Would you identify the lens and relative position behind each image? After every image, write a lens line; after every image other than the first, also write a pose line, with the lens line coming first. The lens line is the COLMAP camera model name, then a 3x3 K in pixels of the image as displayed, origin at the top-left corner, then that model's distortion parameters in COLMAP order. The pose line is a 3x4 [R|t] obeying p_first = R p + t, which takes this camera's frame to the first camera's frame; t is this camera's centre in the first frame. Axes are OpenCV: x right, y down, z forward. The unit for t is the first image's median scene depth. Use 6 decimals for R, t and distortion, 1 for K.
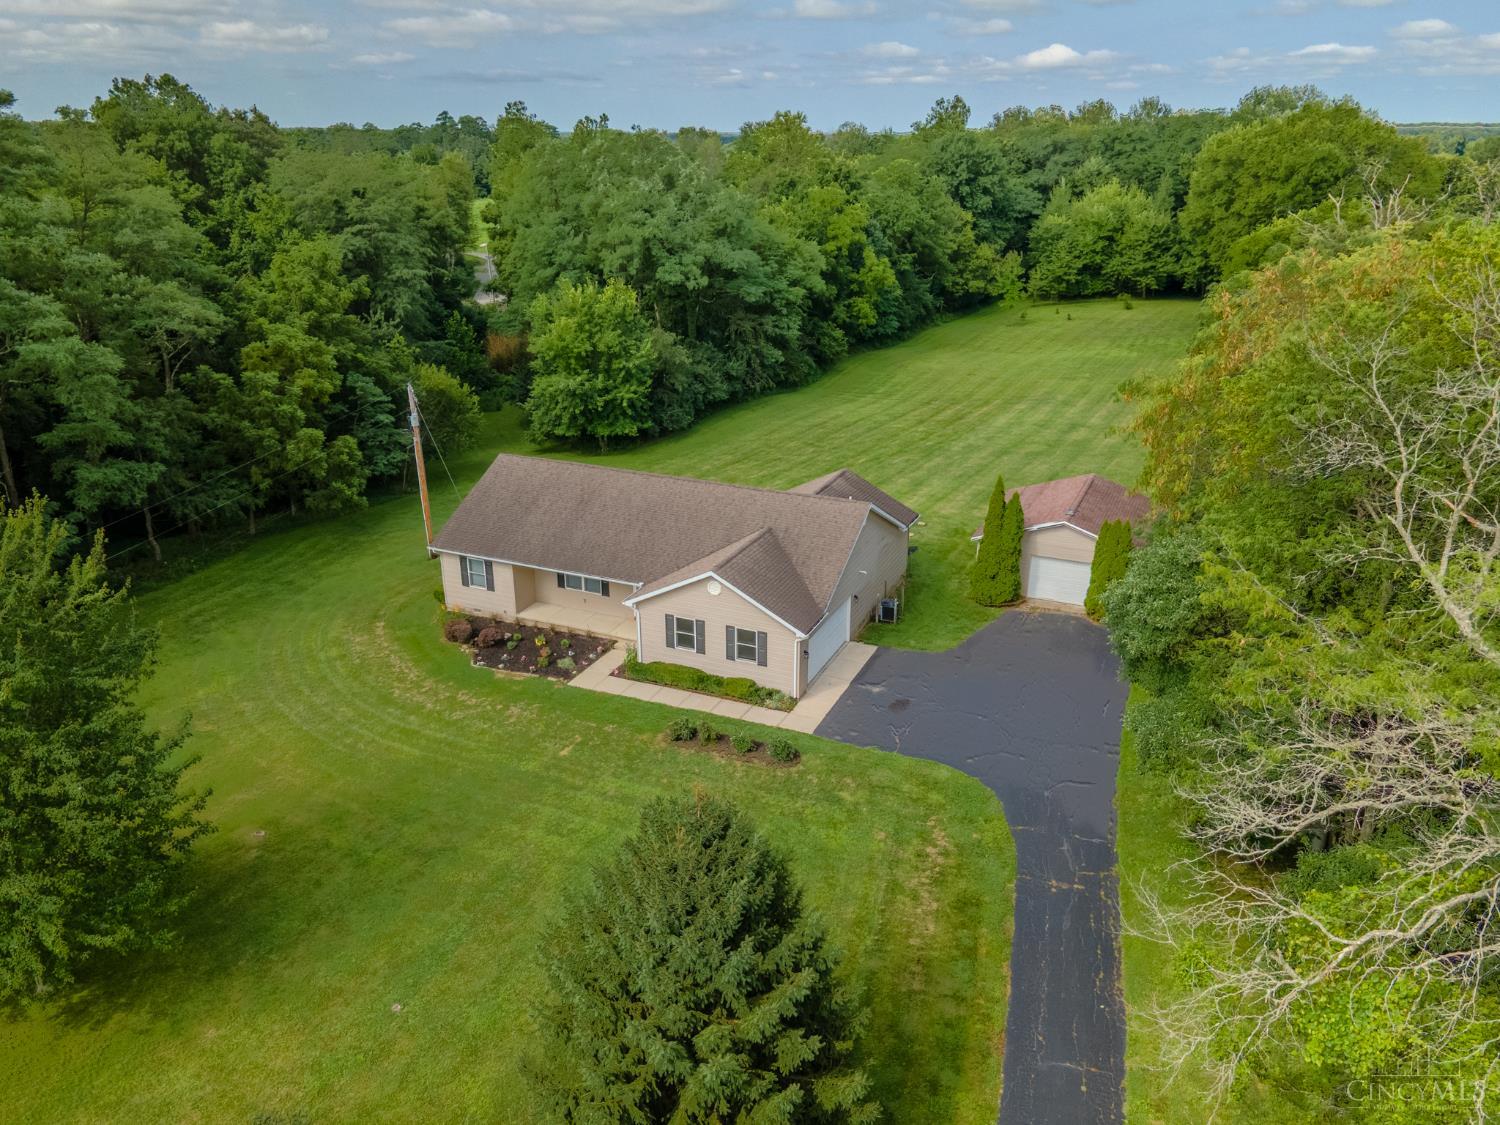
lens RADIAL K [[1101.8, 0, 759.0], [0, 1101.8, 566.1], [0, 0, 1]] dist [0.028114, 0.005032]
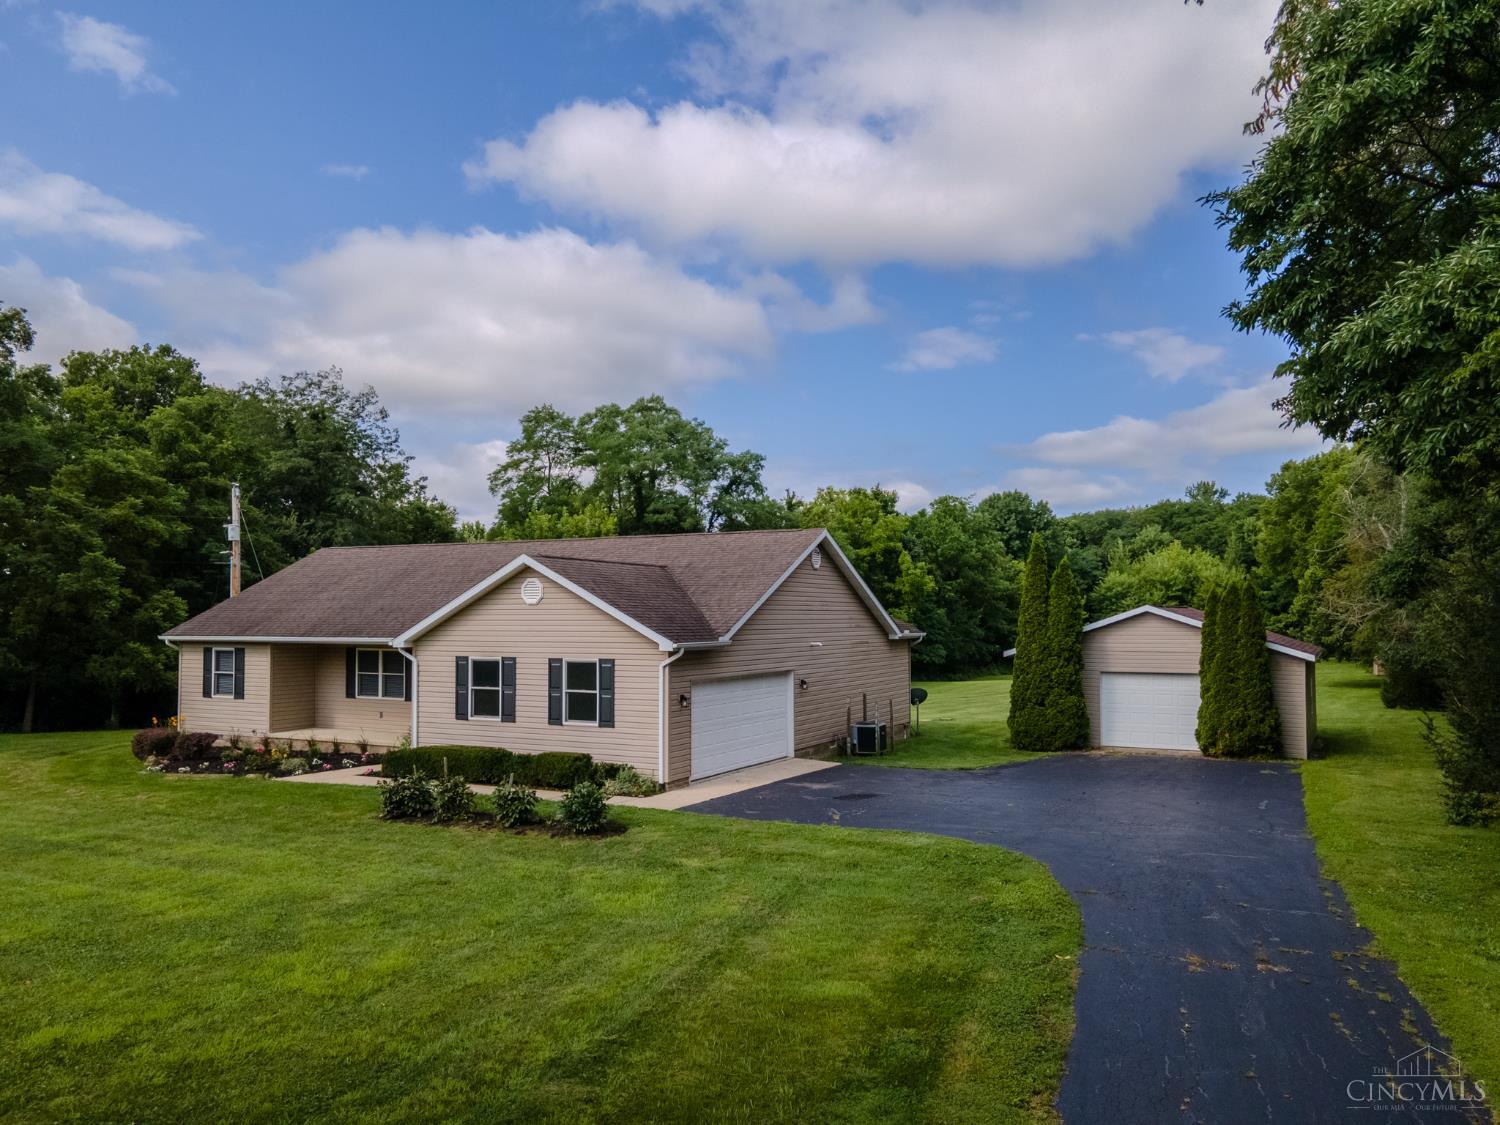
lens RADIAL K [[1101.8, 0, 759.0], [0, 1101.8, 566.1], [0, 0, 1]] dist [0.028114, 0.005032]
pose [[0.997517, -0.004222, -0.070306, 0.102647], [-0.024763, 0.913452, -0.406193, 0.207240], [0.065937, 0.406925, 0.911079, 0.410337]]
